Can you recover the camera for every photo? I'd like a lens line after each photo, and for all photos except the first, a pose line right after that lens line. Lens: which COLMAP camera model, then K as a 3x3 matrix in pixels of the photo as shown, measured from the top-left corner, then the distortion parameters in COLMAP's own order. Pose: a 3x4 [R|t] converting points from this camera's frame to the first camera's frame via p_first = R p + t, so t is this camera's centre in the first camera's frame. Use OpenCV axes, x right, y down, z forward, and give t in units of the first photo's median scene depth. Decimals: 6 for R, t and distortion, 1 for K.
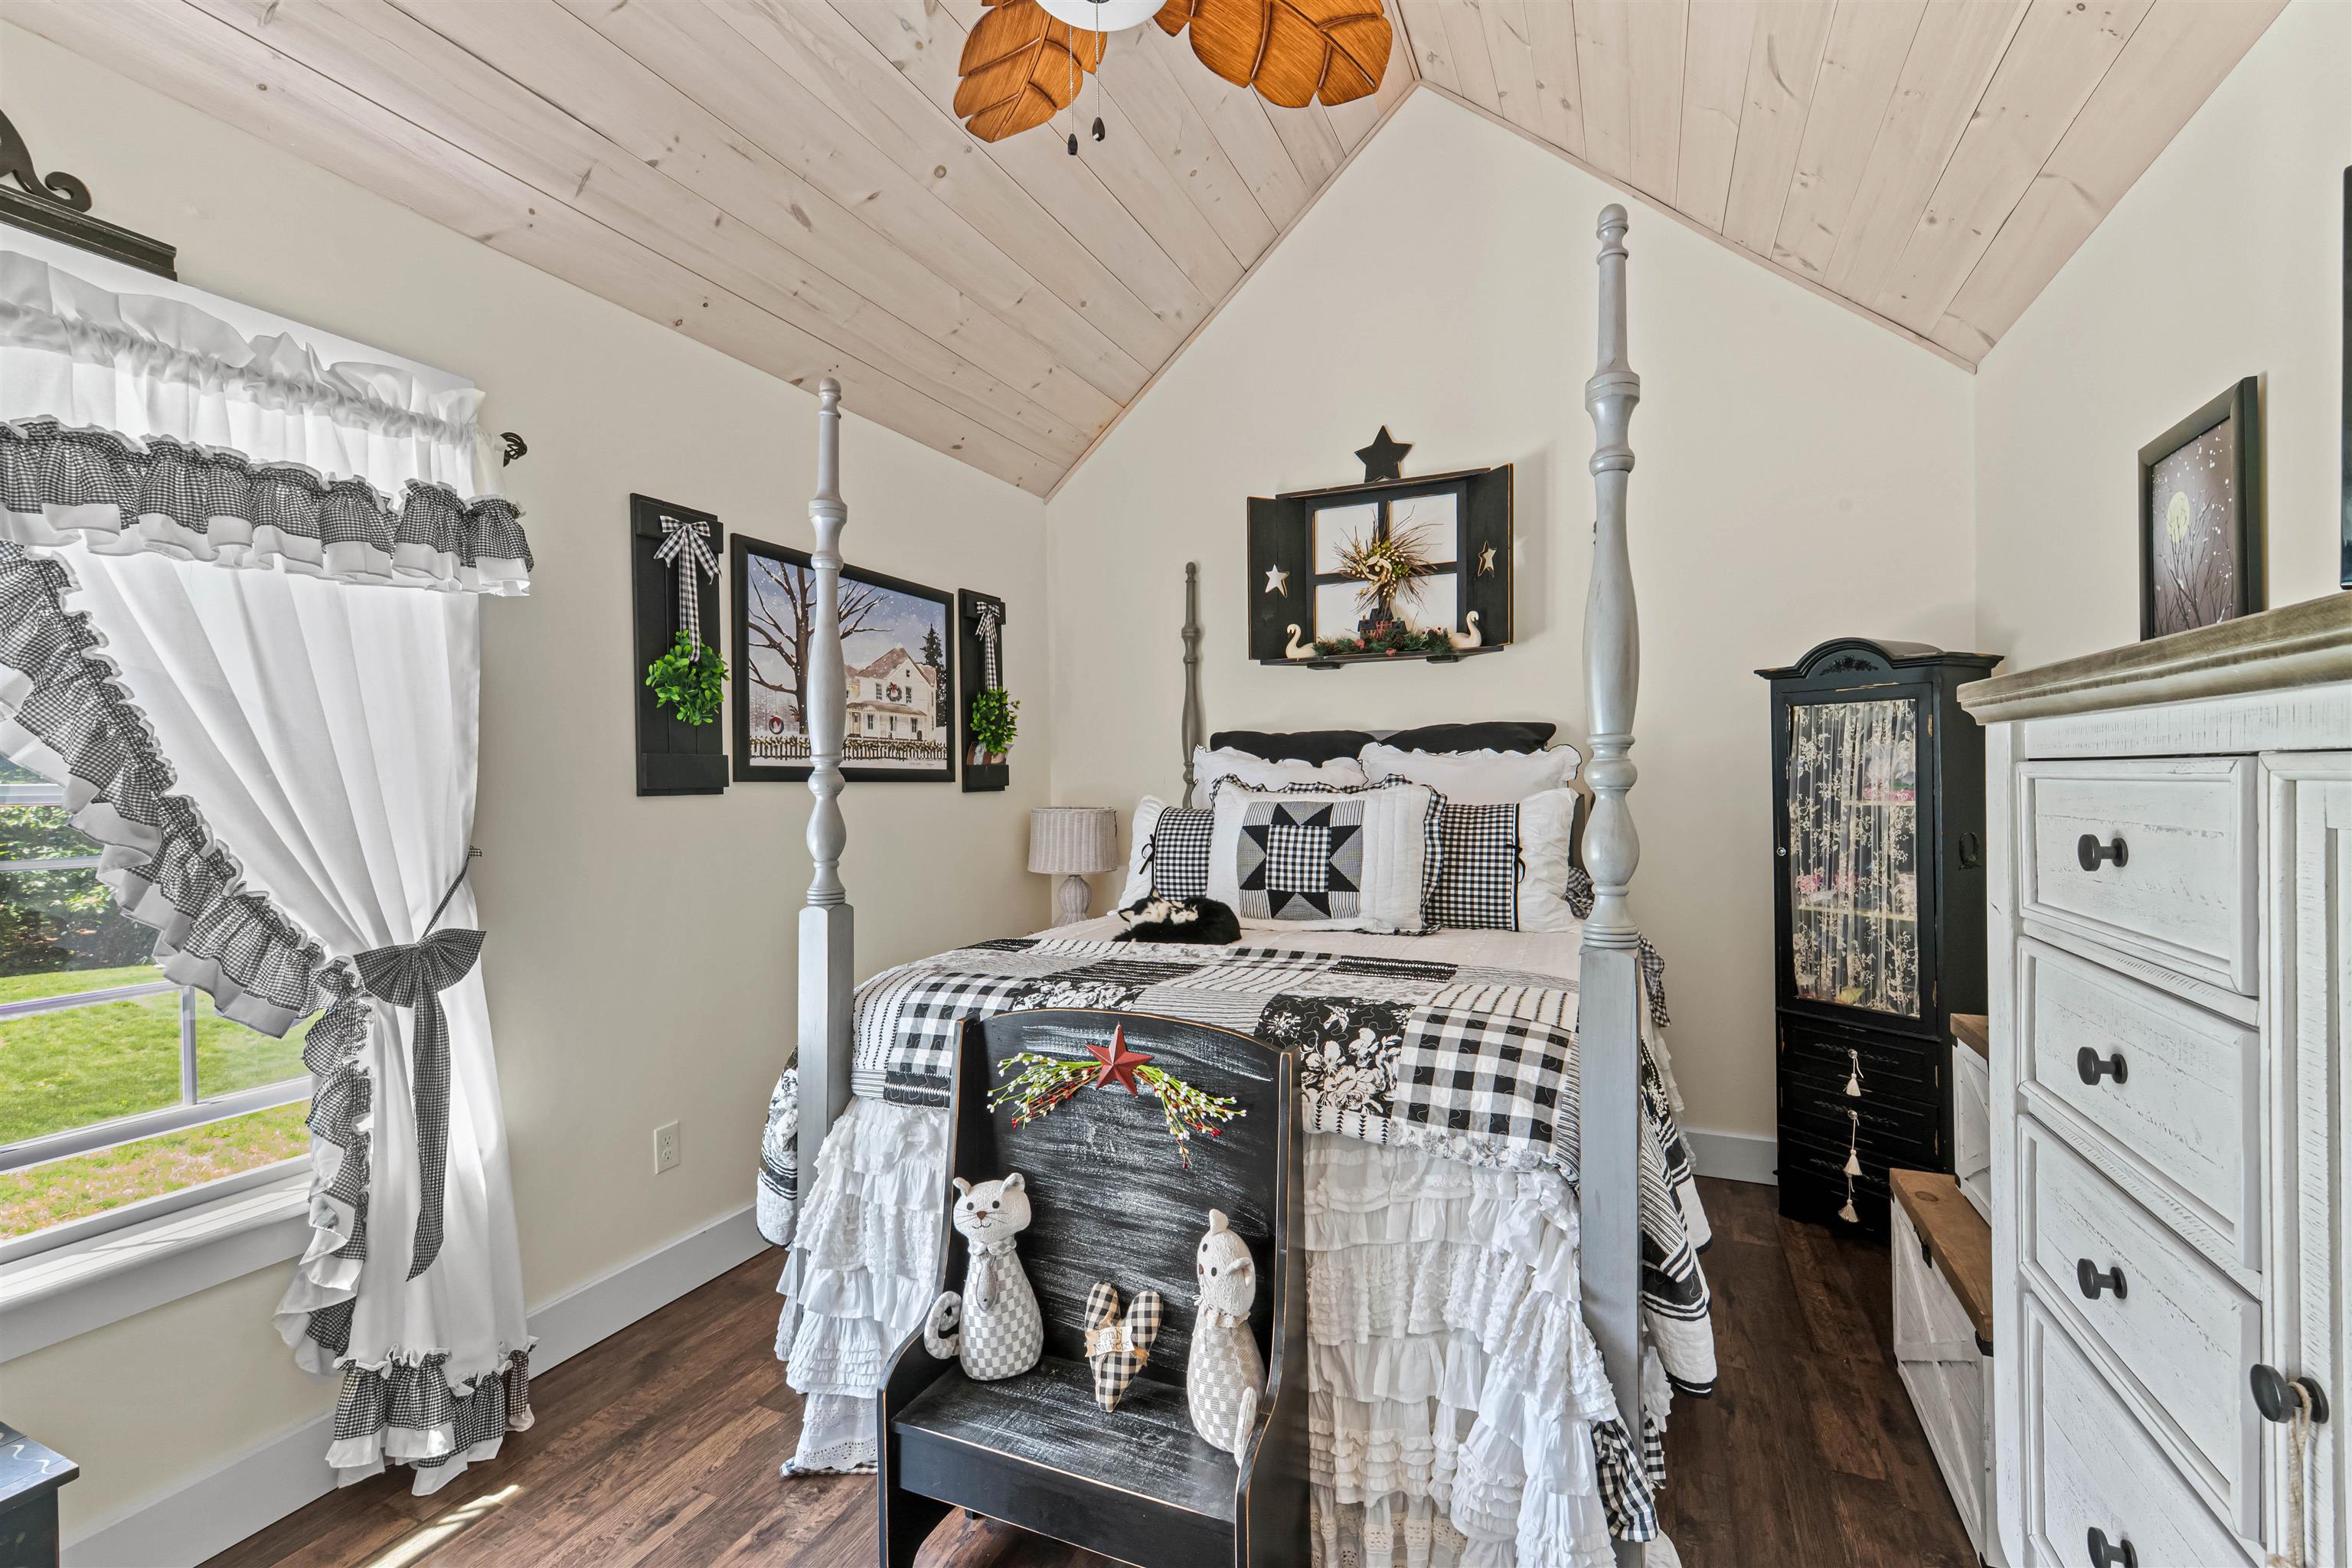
lens RADIAL K [[1019.7, 0, 1187.1], [0, 1019.7, 783.4], [0, 0, 1]] dist [0.004880, 0.000455]
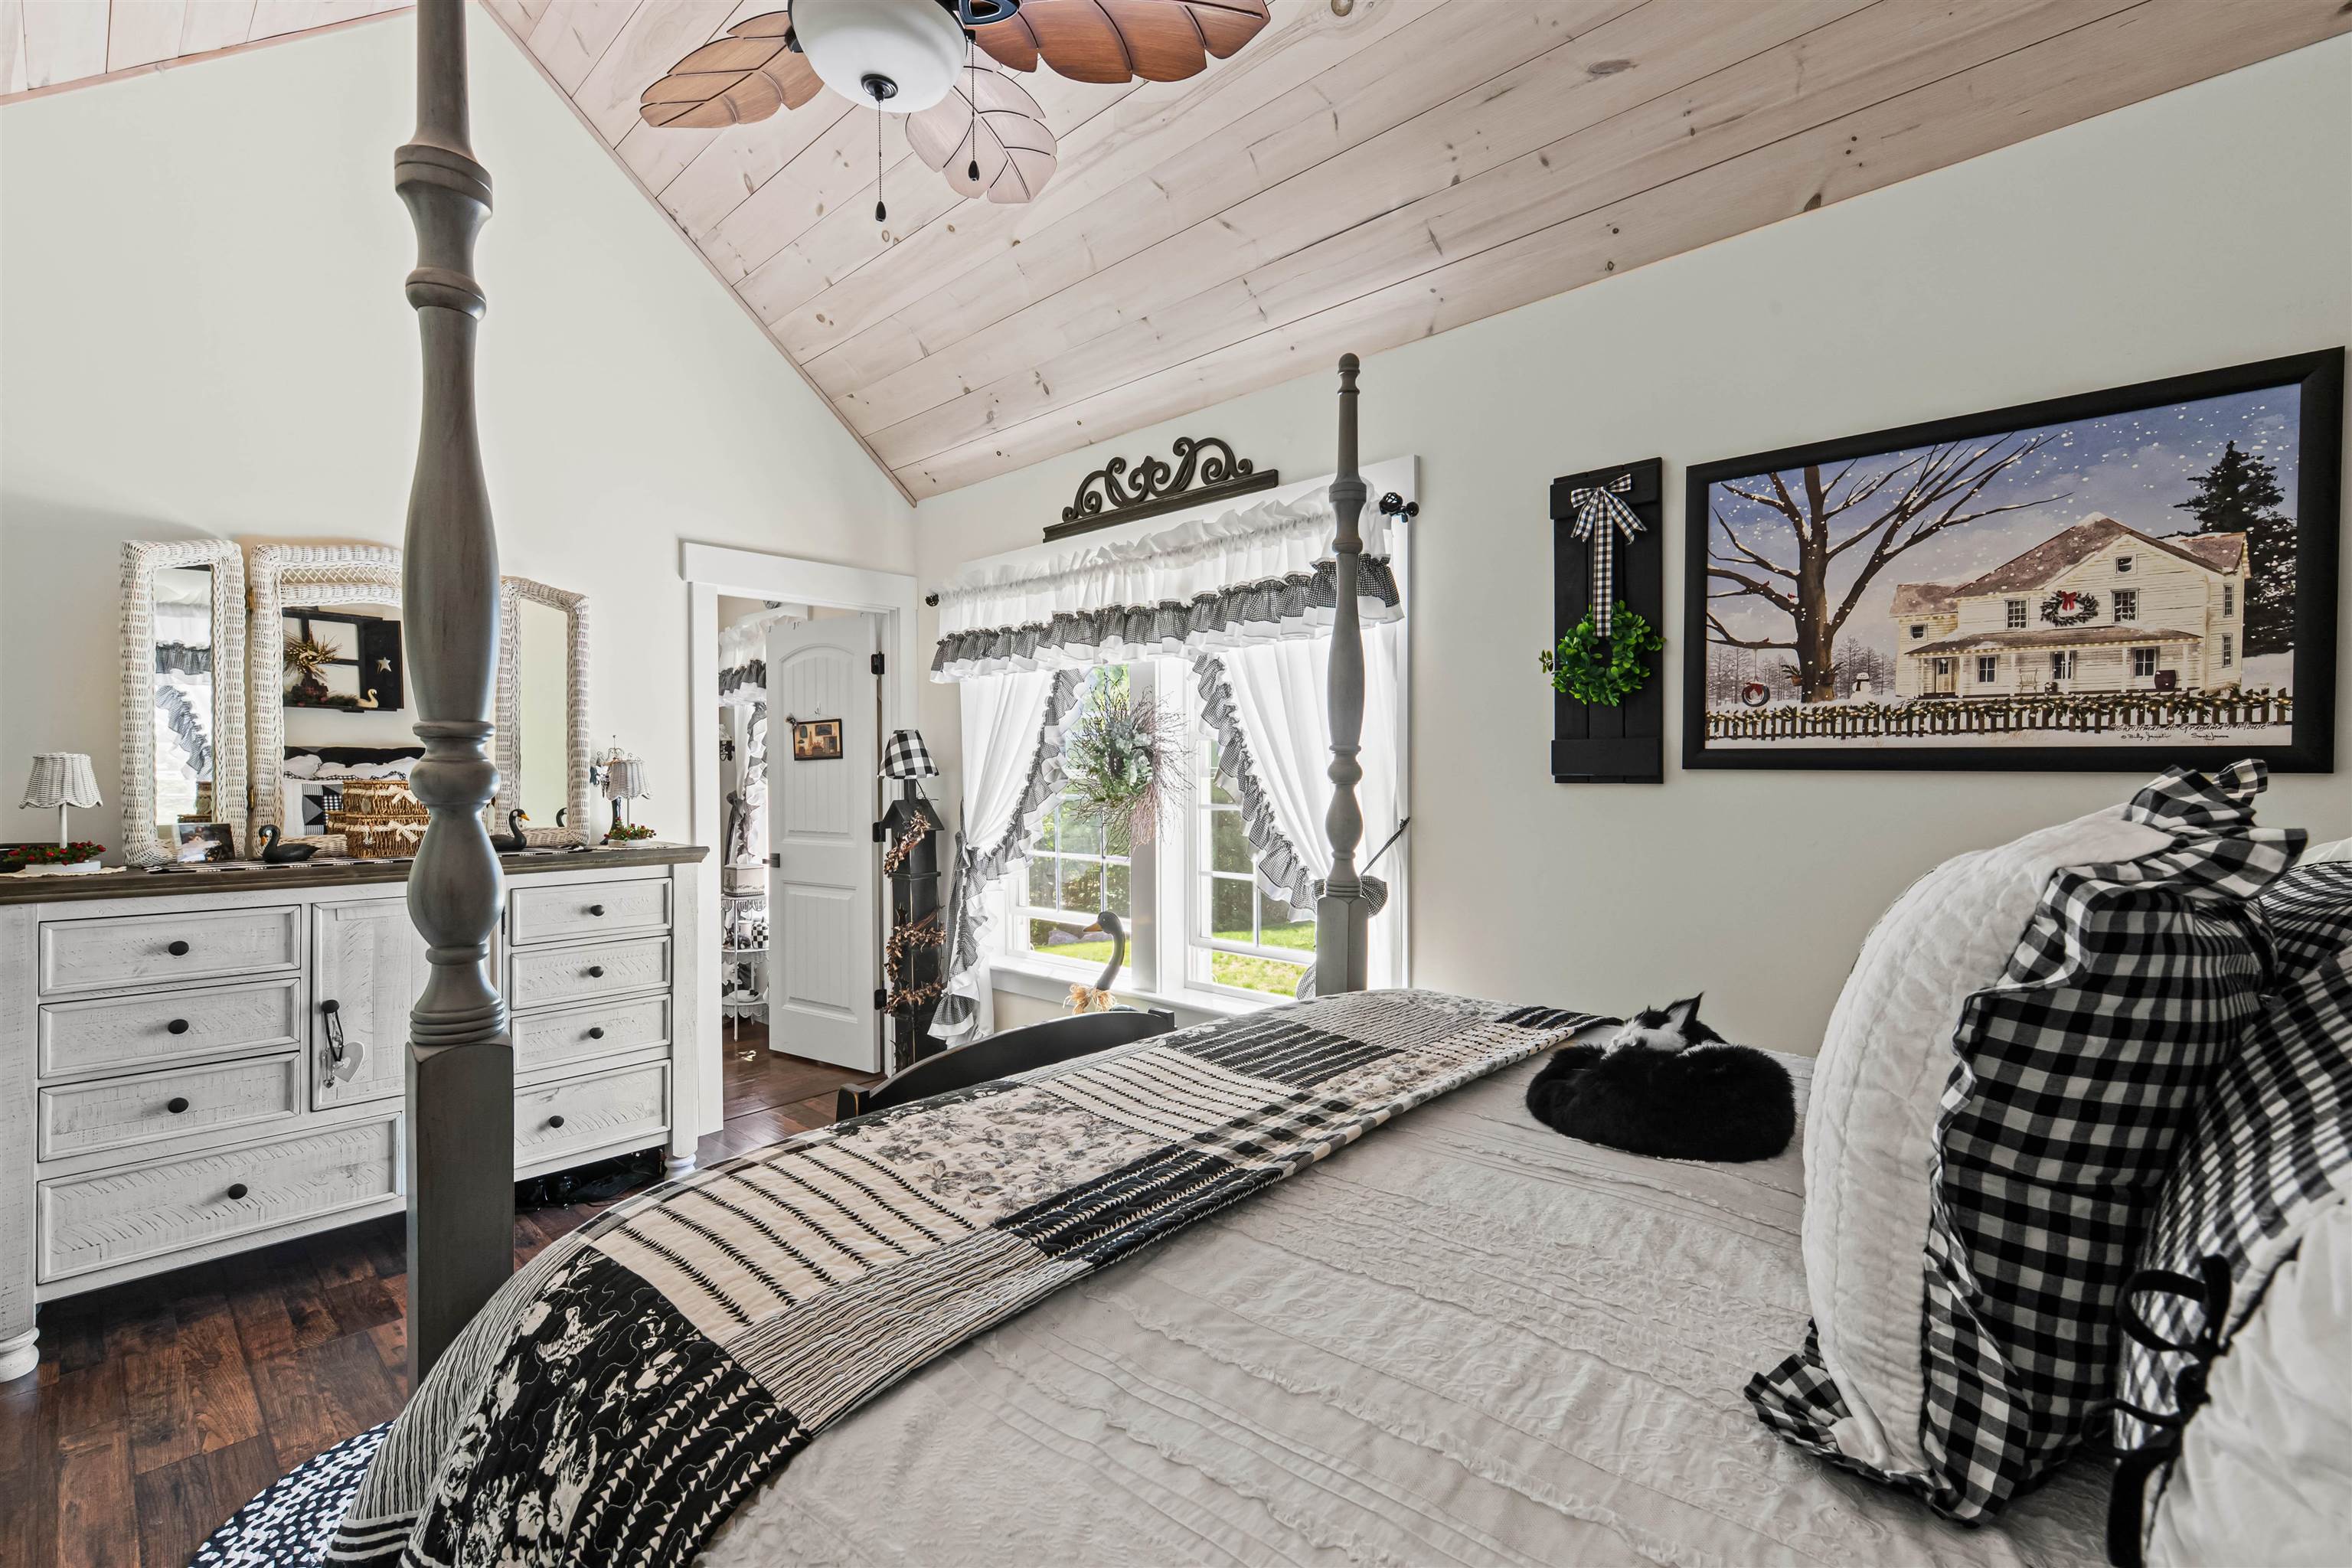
lens RADIAL K [[1019.7, 0, 1187.1], [0, 1019.7, 783.4], [0, 0, 1]] dist [0.004880, 0.000455]
pose [[-0.318966, 0.019266, -0.947570, 0.441421], [-0.001979, 0.999778, 0.020993, -0.006367], [0.947764, 0.008571, -0.318857, 0.830746]]
